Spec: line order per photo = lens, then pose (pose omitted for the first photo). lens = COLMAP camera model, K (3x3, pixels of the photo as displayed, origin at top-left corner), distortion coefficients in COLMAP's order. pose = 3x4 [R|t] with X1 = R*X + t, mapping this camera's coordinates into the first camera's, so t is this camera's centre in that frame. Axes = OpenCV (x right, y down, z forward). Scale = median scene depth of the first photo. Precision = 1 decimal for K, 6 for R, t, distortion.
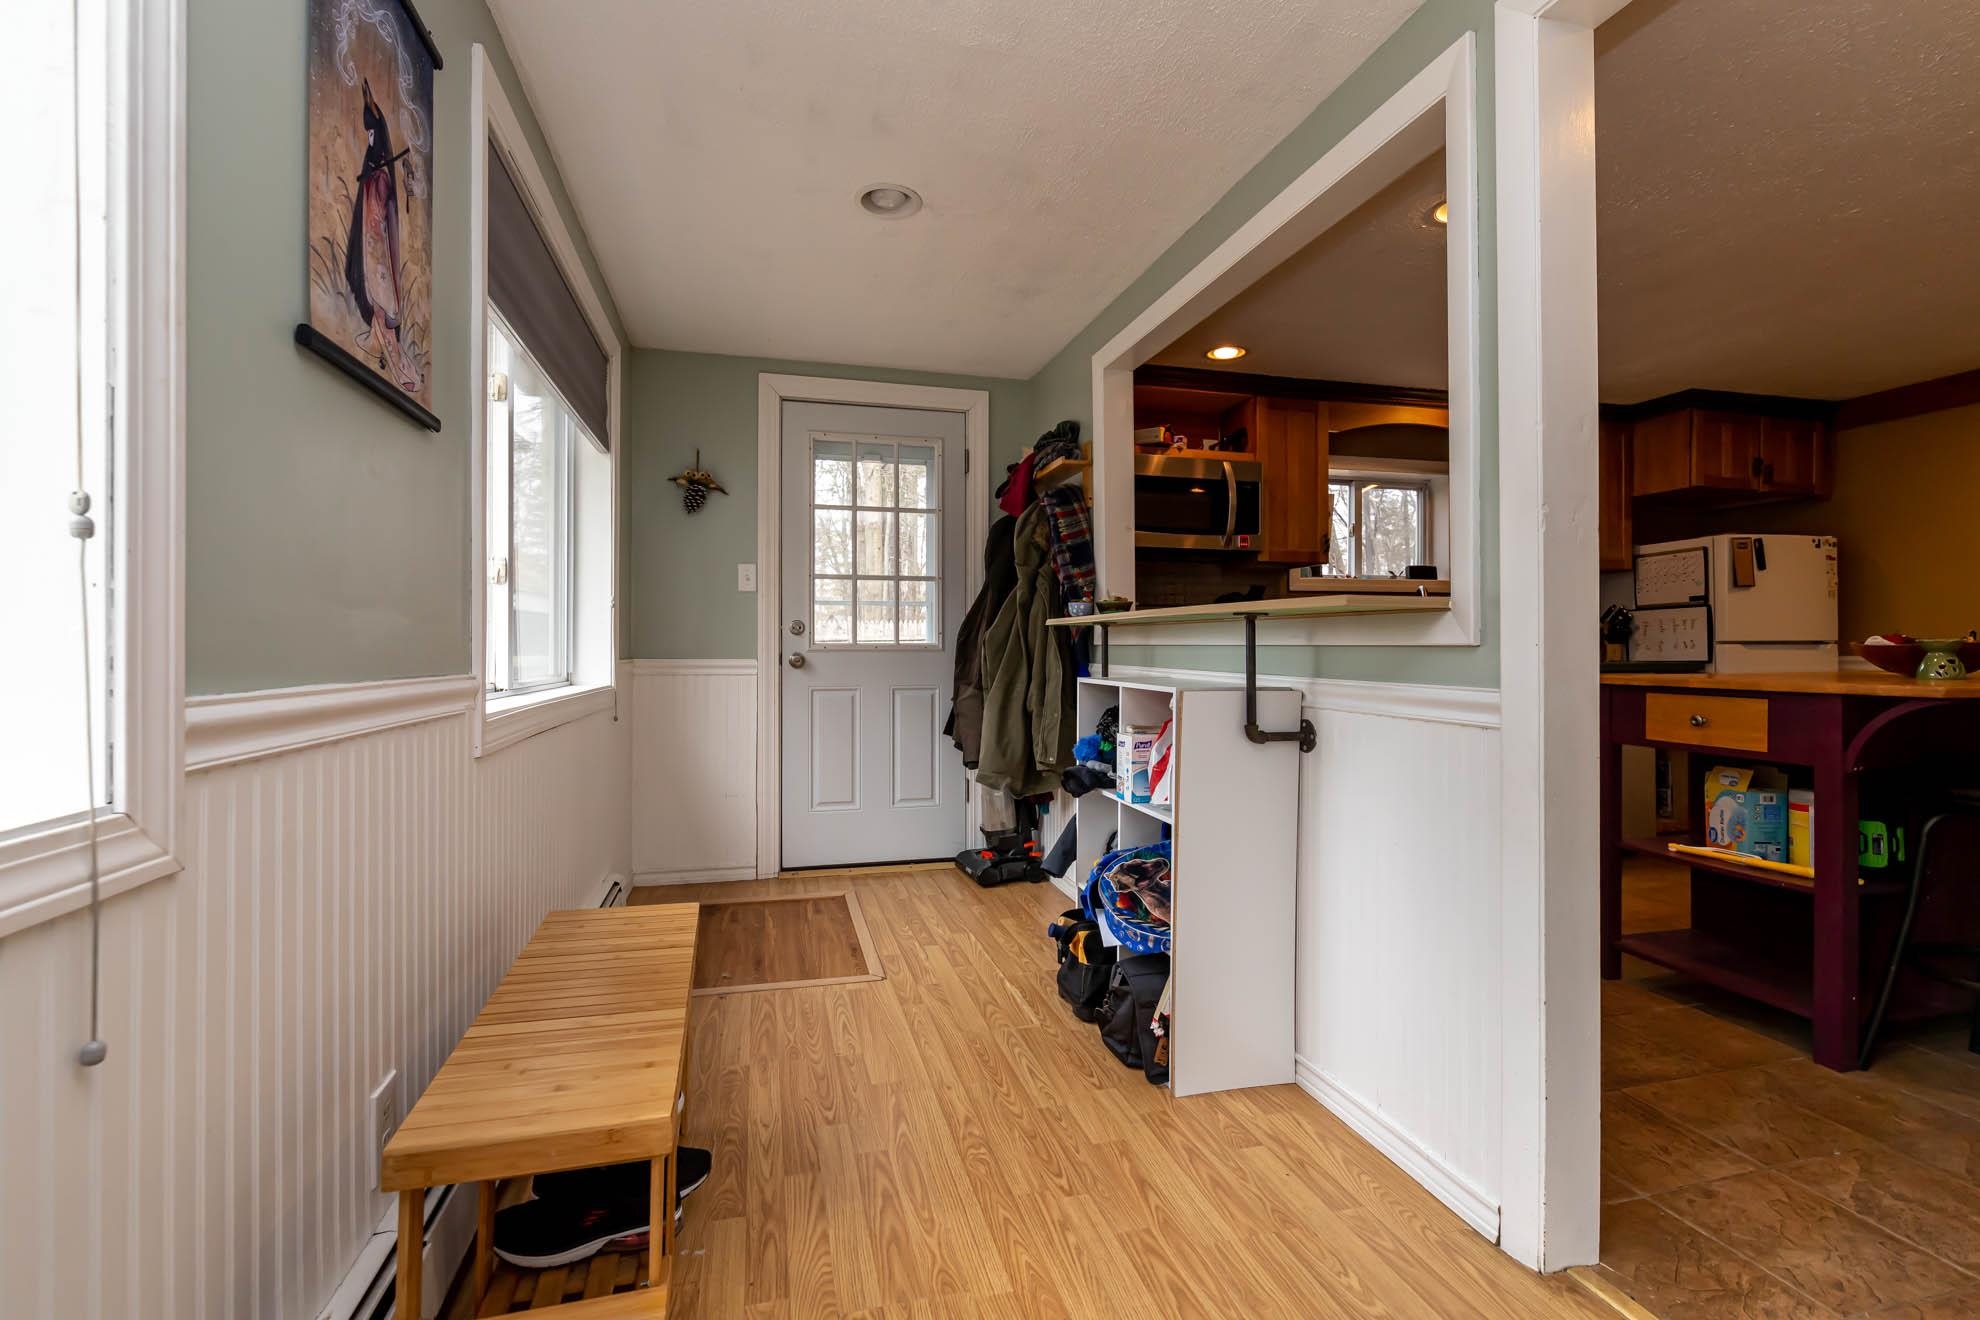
lens RADIAL K [[863.2, 0, 982.5], [0, 863.2, 642.5], [0, 0, 1]] dist [0.004240, -0.001092]
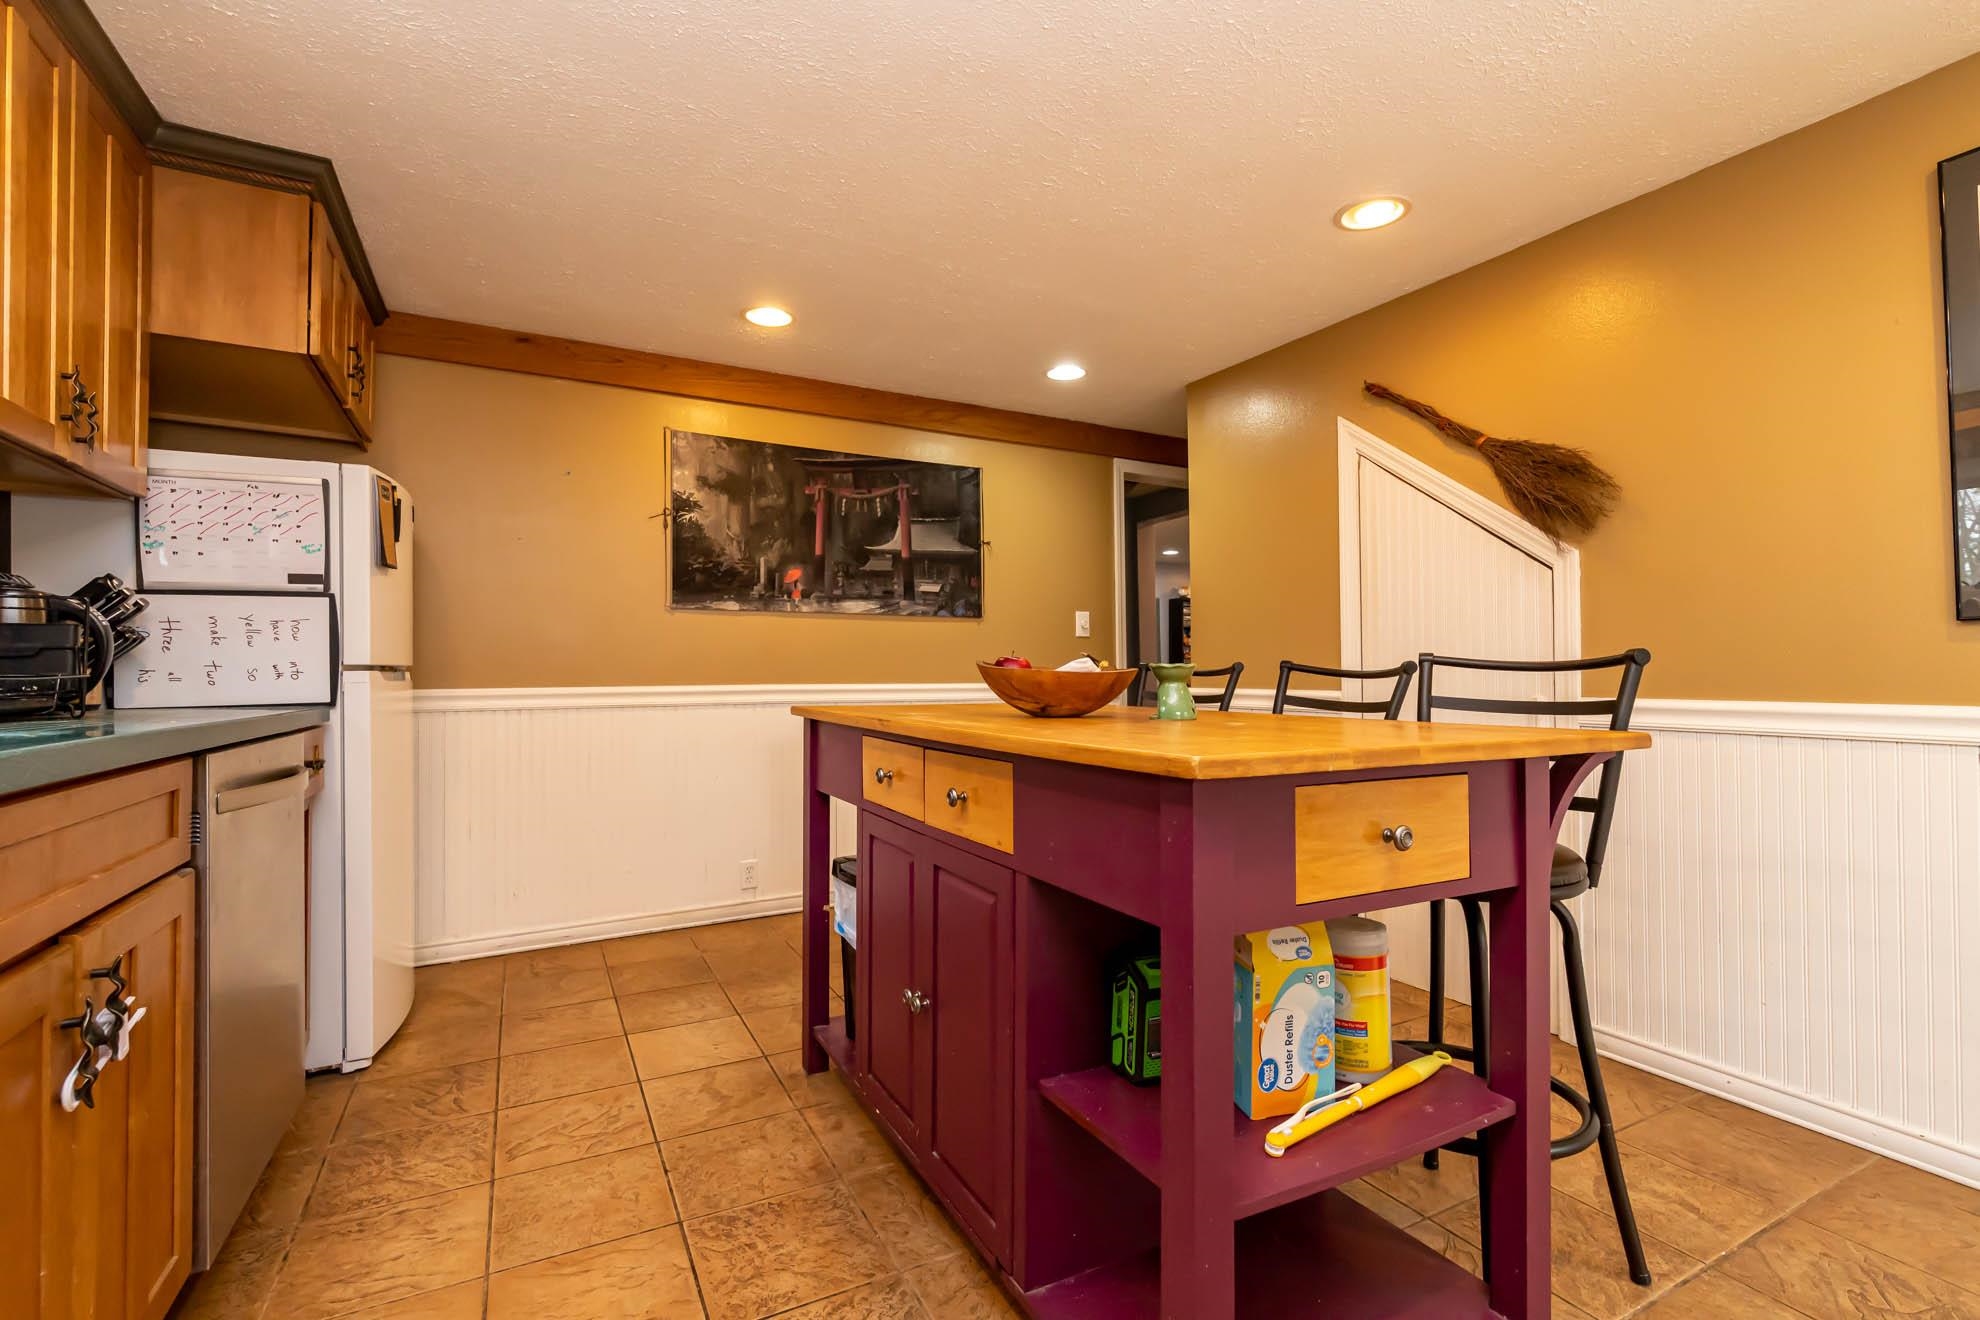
lens RADIAL K [[863.2, 0, 976.3], [0, 863.2, 666.0], [0, 0, 1]] dist [0.004240, -0.001092]
pose [[-0.227467, 0.012292, 0.973708, 0.255710], [-0.001988, 0.999912, -0.013087, 0.005432], [-0.973784, -0.004913, -0.227423, 0.756536]]
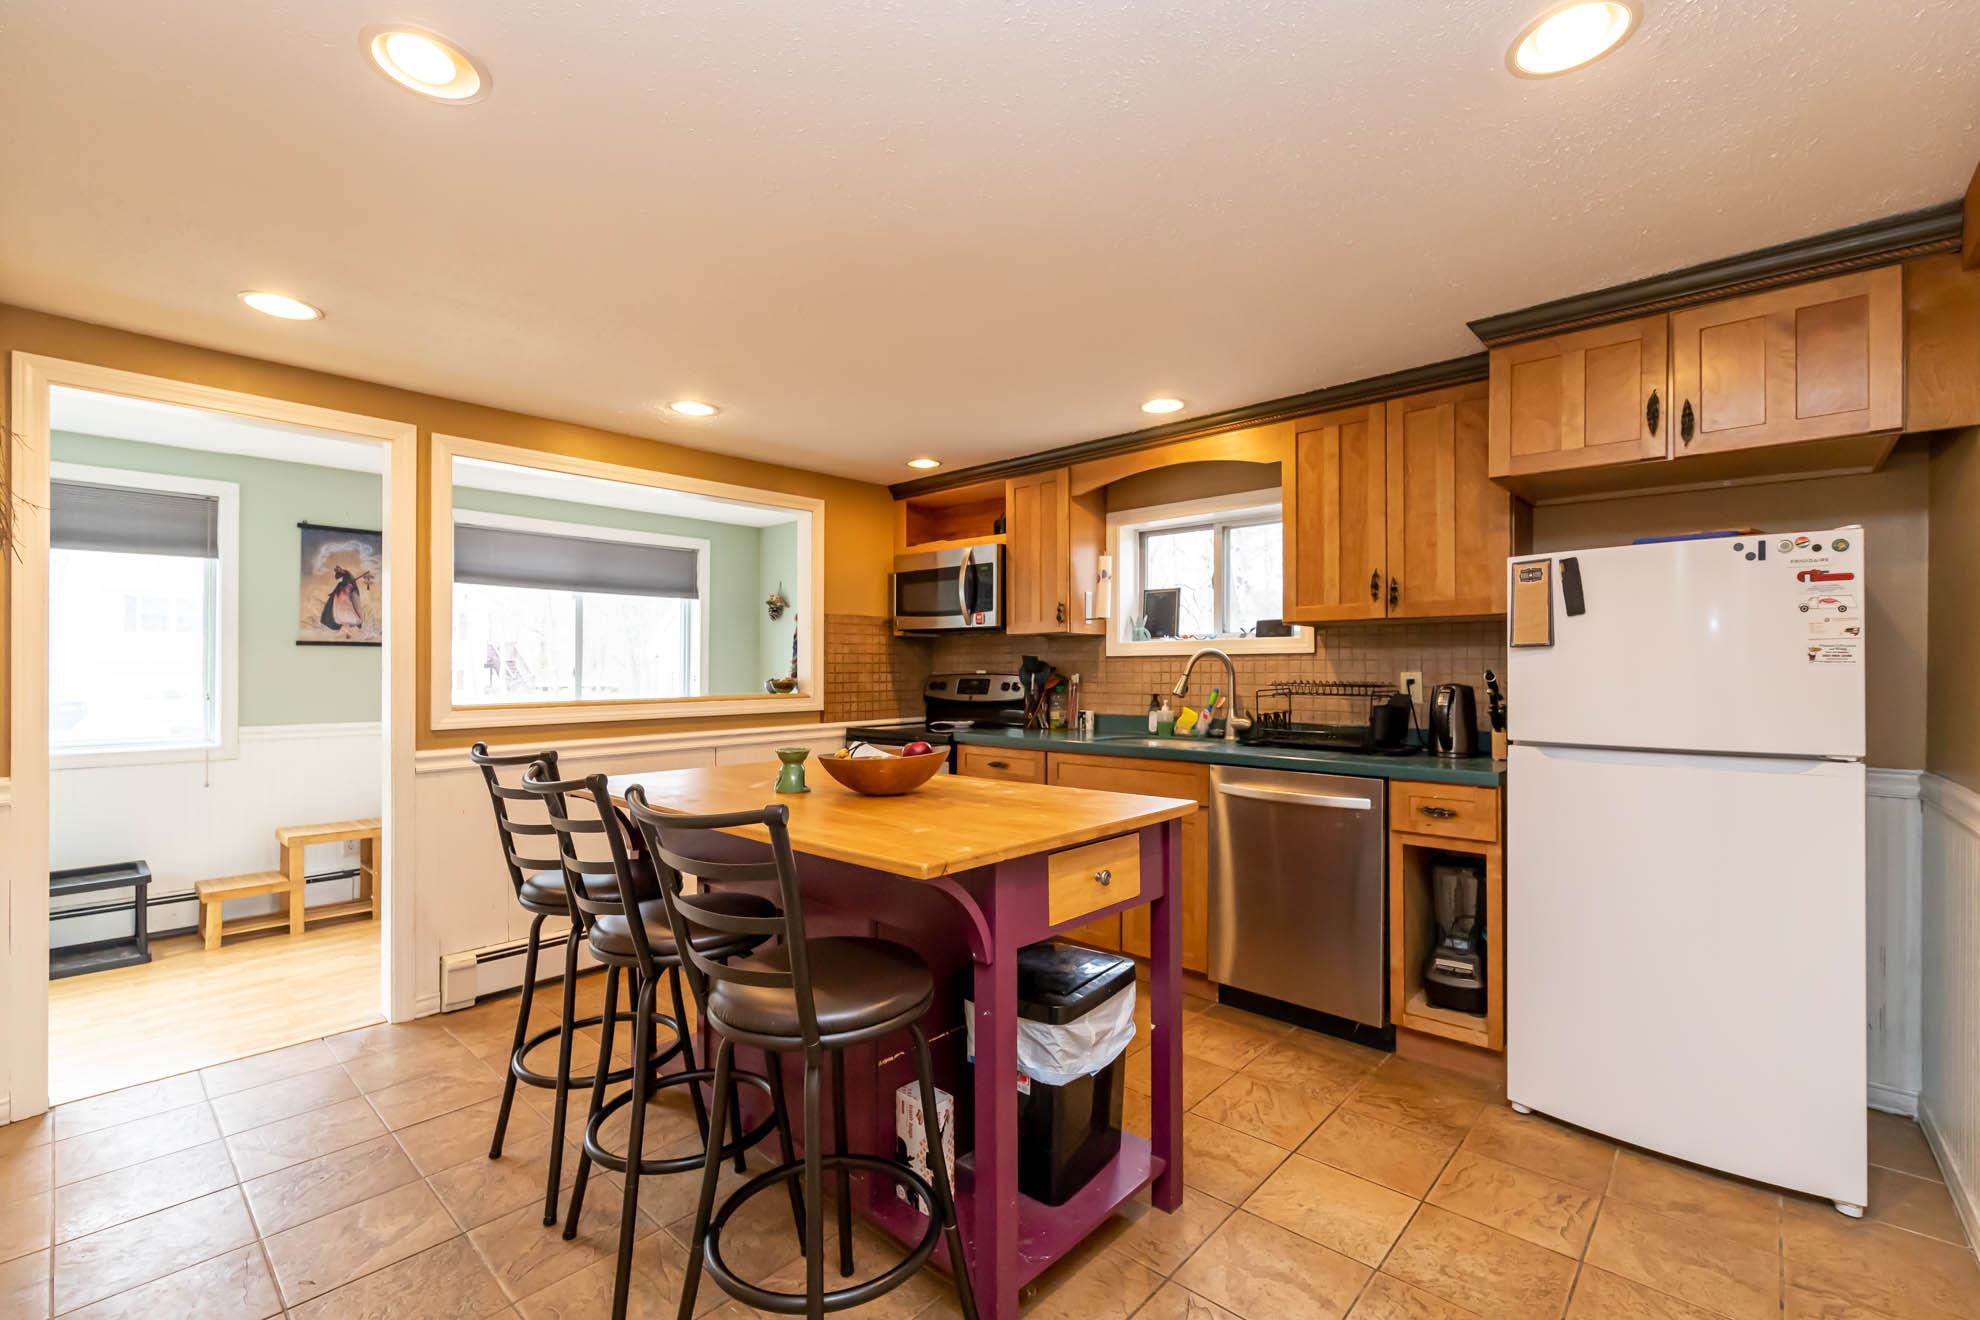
lens RADIAL K [[863.2, 0, 975.8], [0, 863.2, 669.4], [0, 0, 1]] dist [0.004240, -0.001092]
pose [[0.528880, 0.002992, -0.848691, 1.156010], [0.006181, 0.999954, 0.007377, -0.056221], [0.848674, -0.009147, 0.528837, 0.388418]]
